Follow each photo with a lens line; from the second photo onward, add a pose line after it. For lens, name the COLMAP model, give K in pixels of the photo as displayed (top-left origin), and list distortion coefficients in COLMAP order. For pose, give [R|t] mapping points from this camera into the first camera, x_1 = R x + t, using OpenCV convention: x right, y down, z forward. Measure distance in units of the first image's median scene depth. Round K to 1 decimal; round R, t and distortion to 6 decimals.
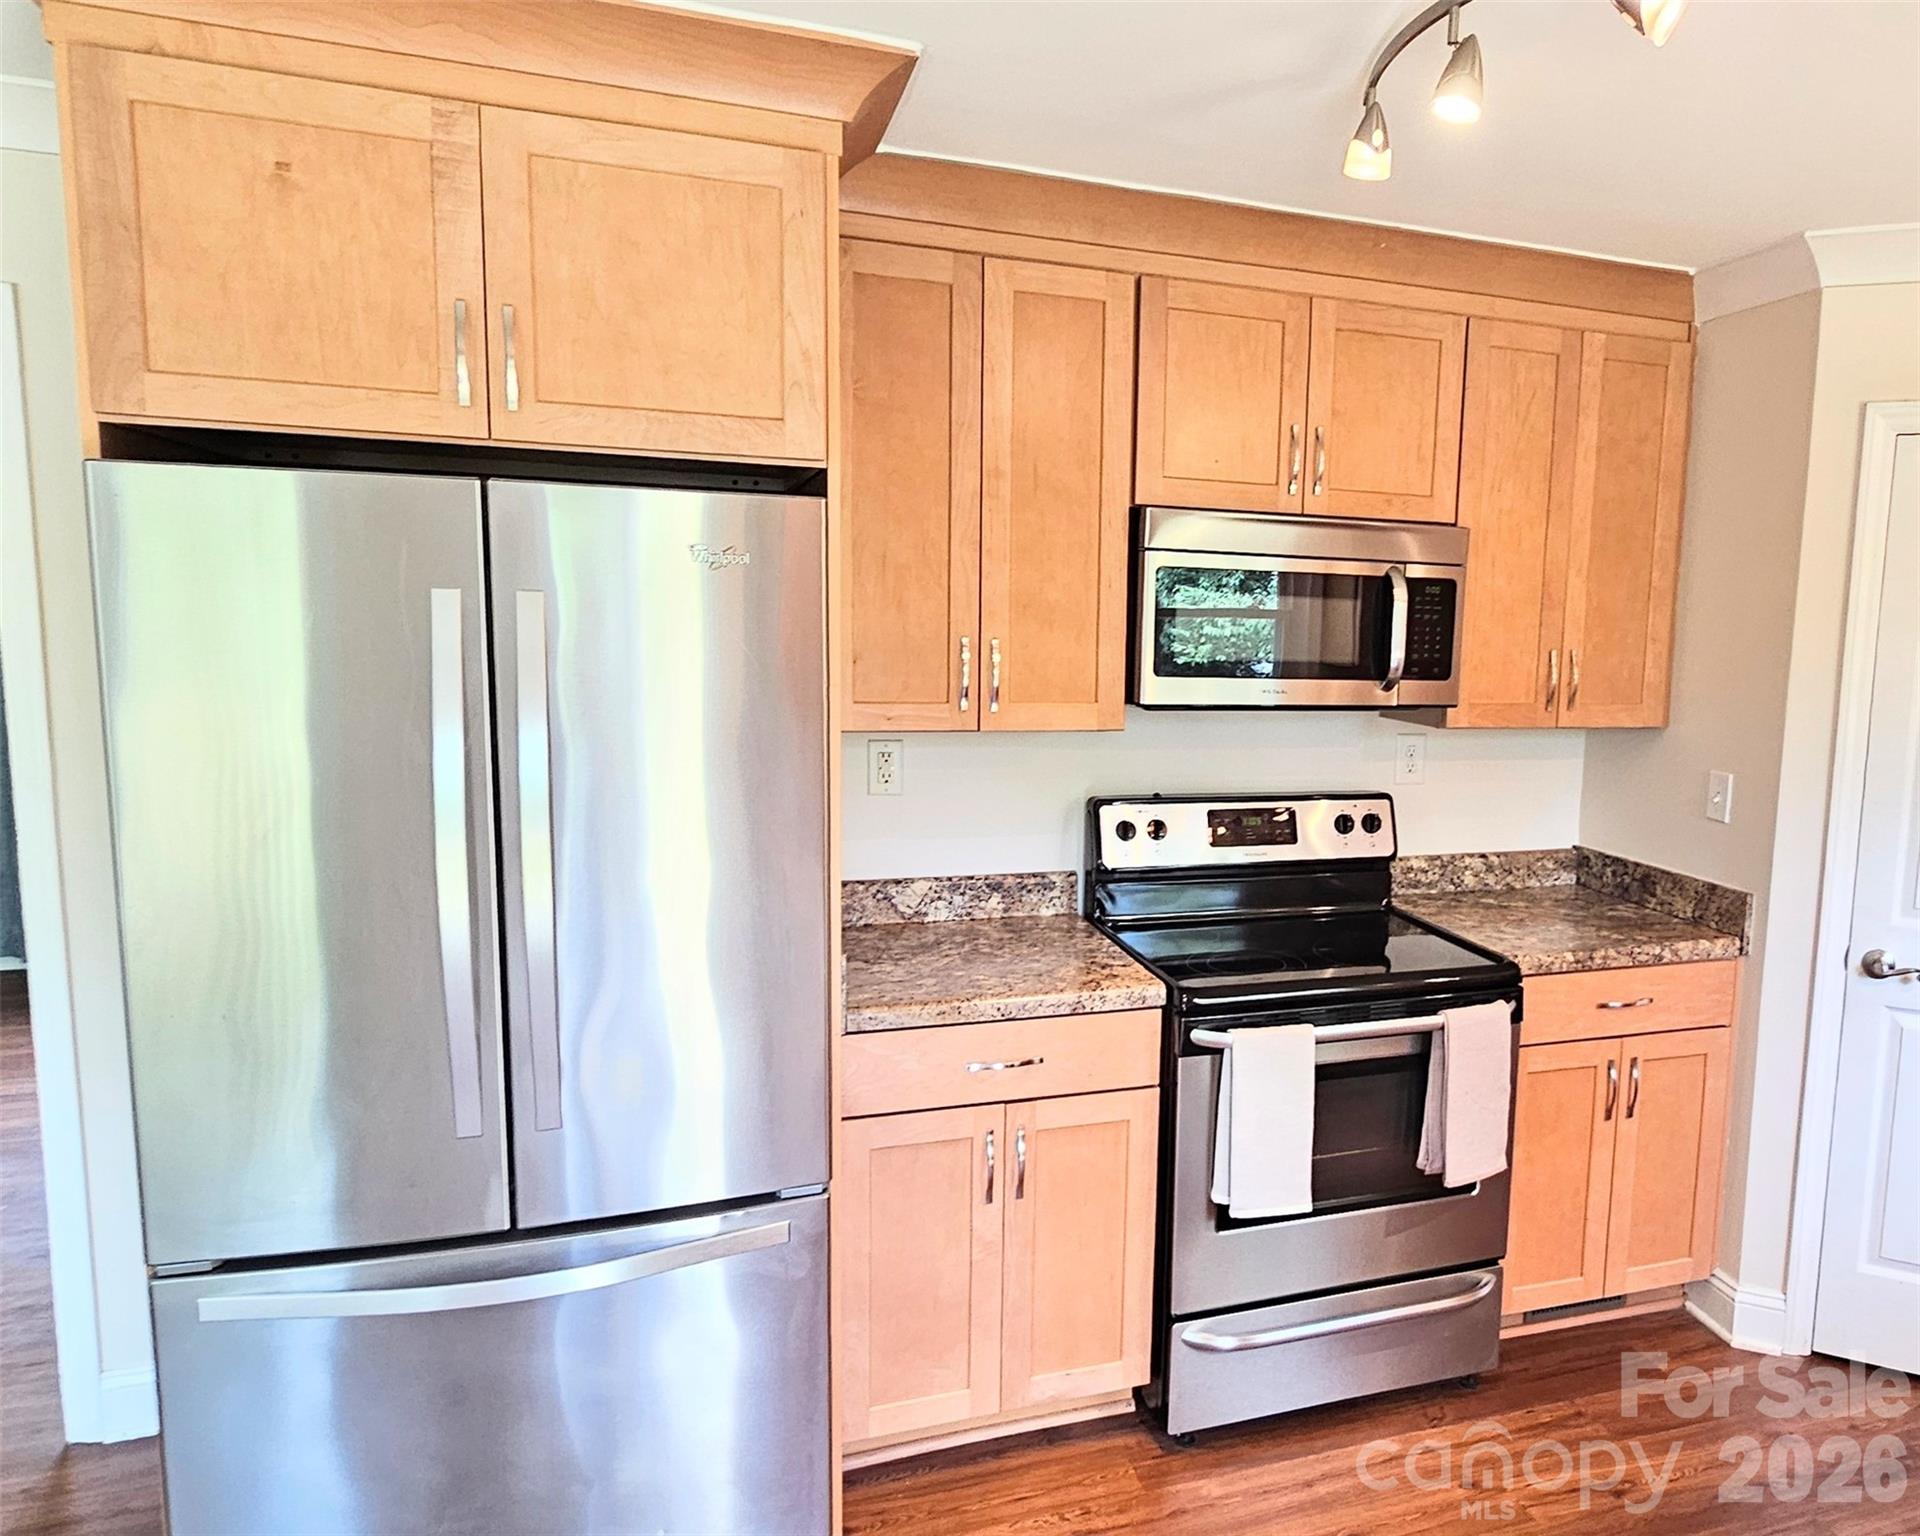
lens RADIAL K [[1334.3, 0, 962.4], [0, 1334.3, 785.6], [0, 0, 1]] dist [-0.010294, -0.003864]
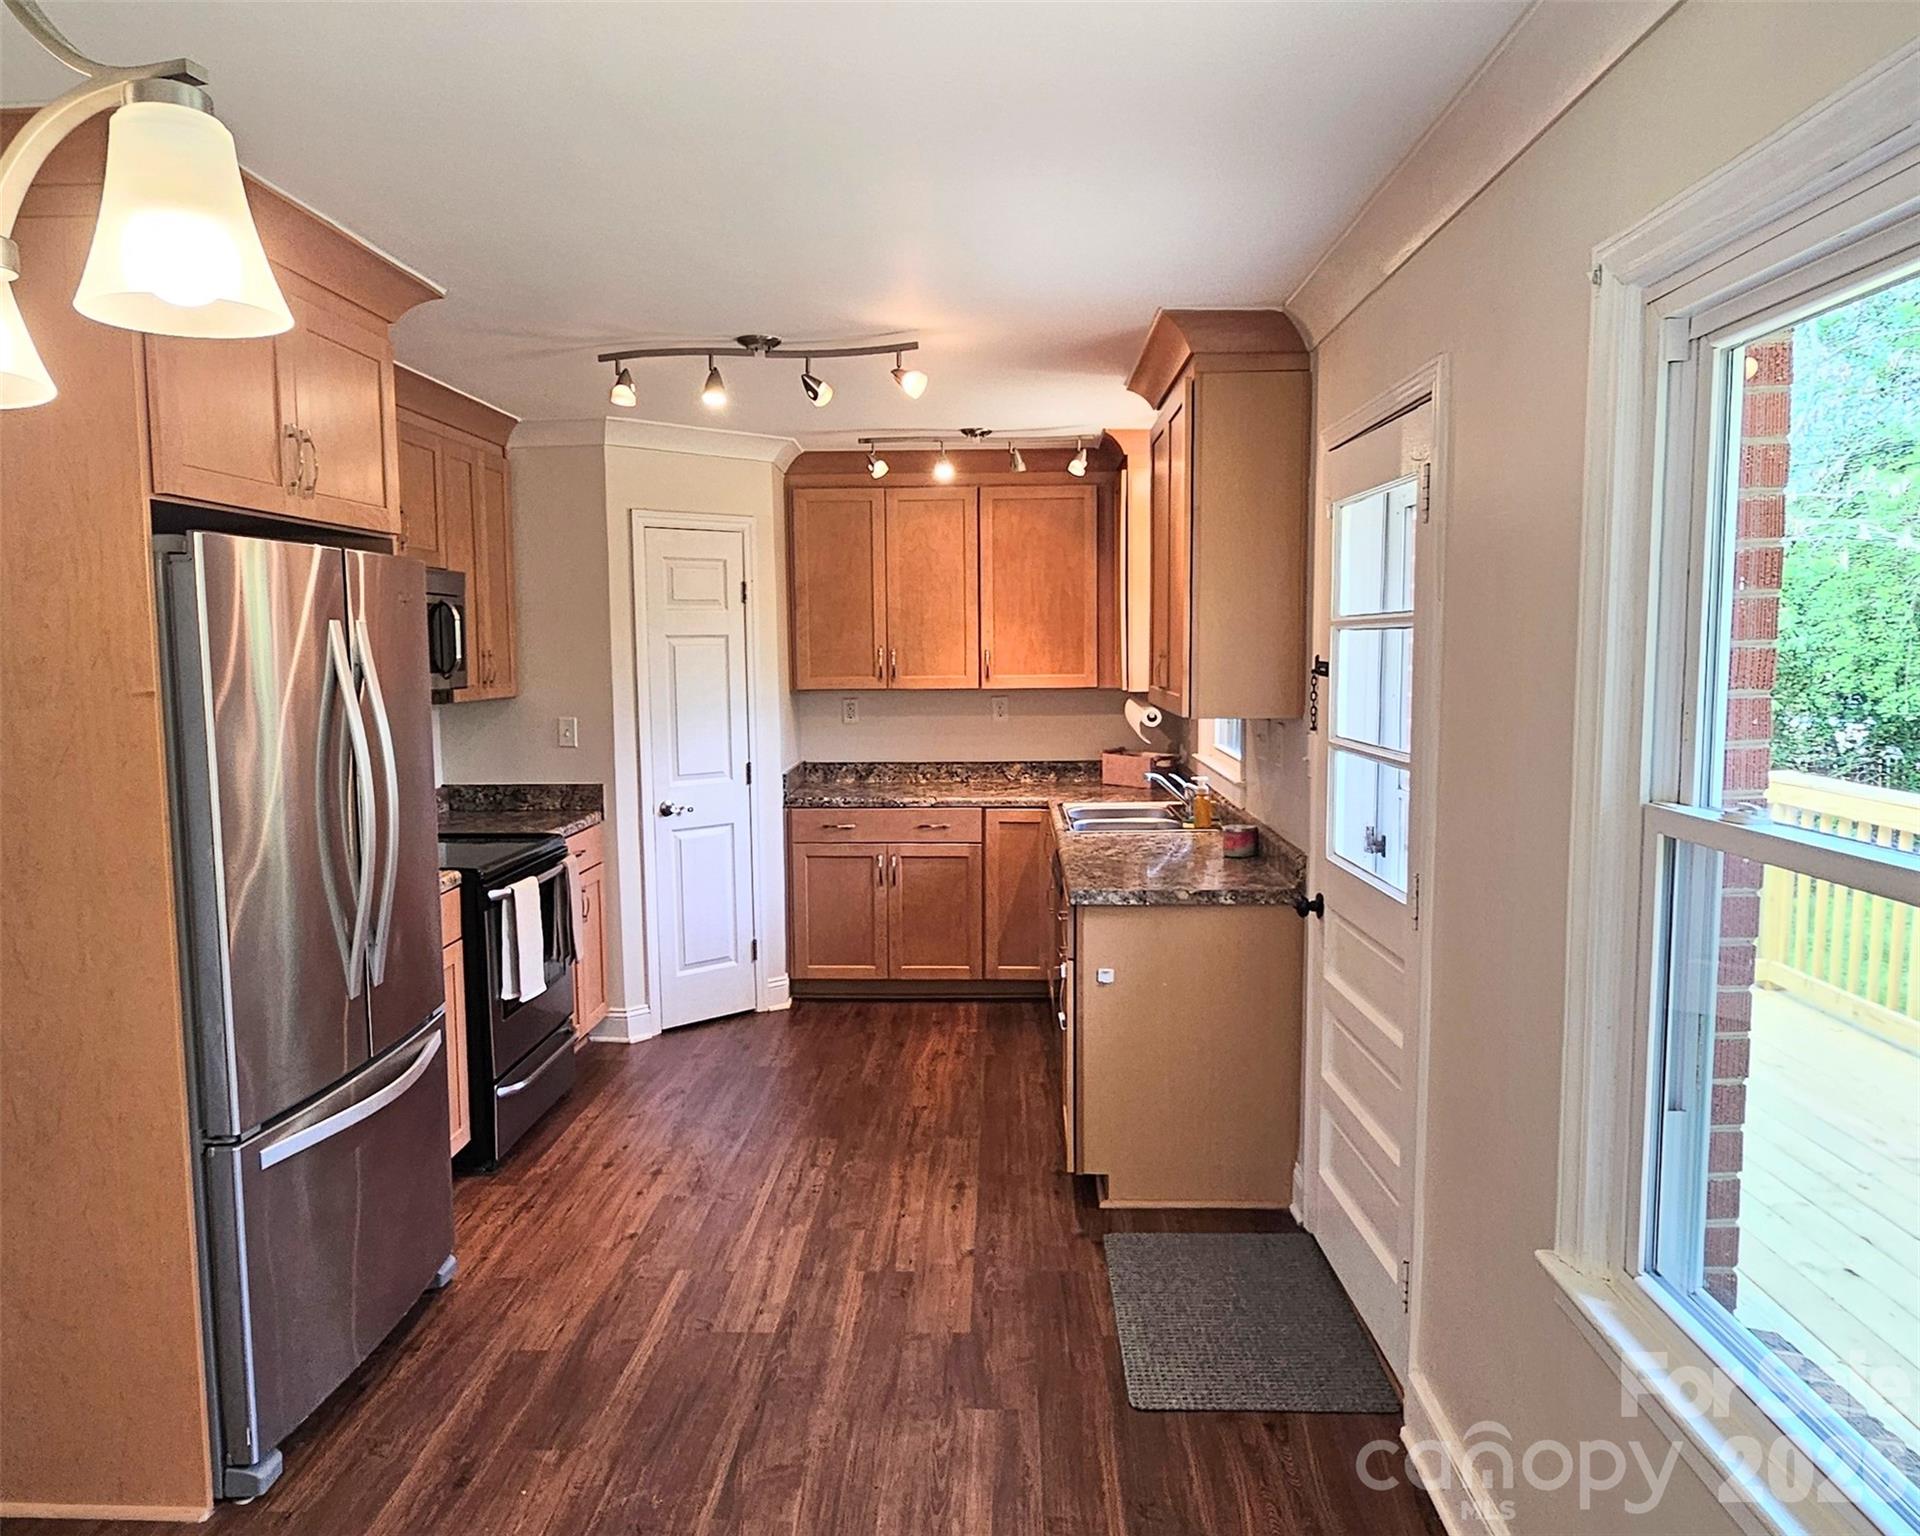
lens RADIAL K [[1334.3, 0, 957.9], [0, 1334.3, 762.5], [0, 0, 1]] dist [-0.010294, -0.003864]
pose [[0.375600, -0.108928, 0.920358, -0.835070], [0.135014, 0.988906, 0.061941, 0.007960], [-0.916895, 0.100996, 0.386140, -0.106145]]
